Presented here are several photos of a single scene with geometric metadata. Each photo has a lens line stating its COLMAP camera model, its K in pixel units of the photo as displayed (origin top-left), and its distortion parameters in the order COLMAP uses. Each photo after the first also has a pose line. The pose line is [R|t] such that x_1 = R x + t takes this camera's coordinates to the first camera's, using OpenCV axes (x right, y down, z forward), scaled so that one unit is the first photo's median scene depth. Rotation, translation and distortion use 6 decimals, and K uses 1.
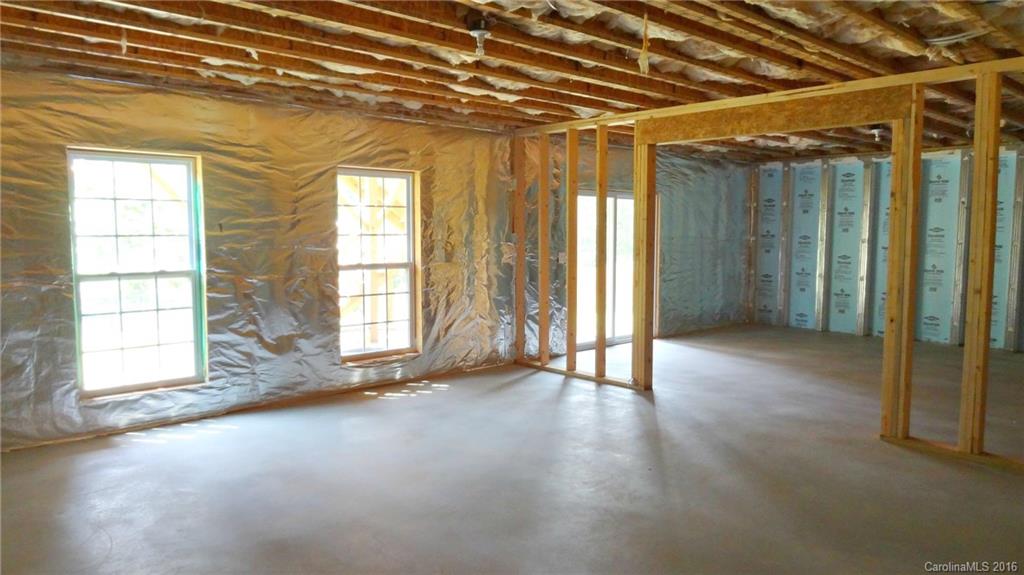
lens RADIAL K [[714.2, 0, 508.5], [0, 714.2, 285.3], [0, 0, 1]] dist [0.012453, -0.002875]
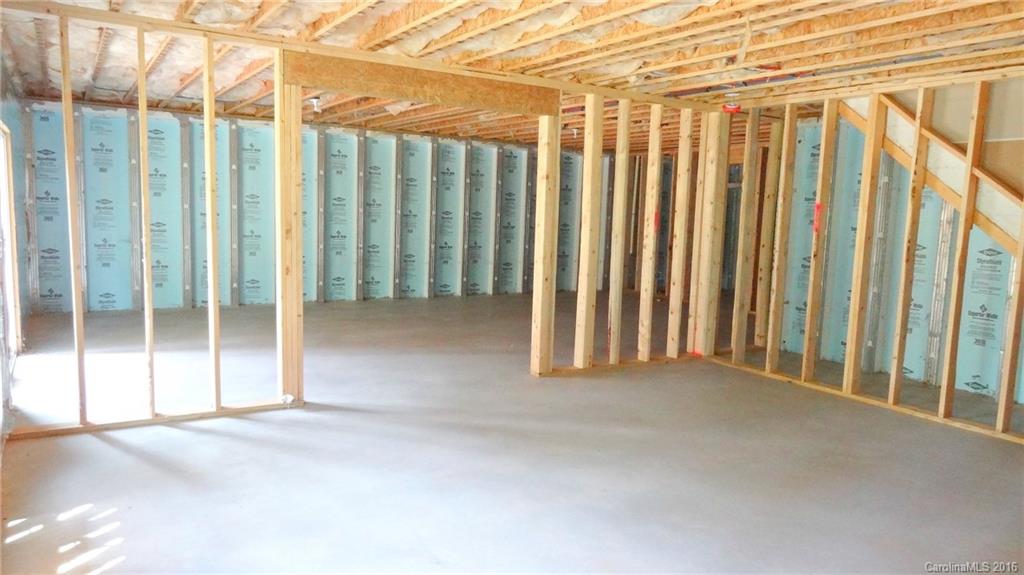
lens RADIAL K [[714.2, 0, 509.2], [0, 714.2, 290.1], [0, 0, 1]] dist [0.012453, -0.002875]
pose [[0.182996, -0.114006, 0.976481, -0.381716], [0.047865, 0.993109, 0.106977, -0.037413], [-0.981948, 0.027163, 0.187192, 0.461692]]
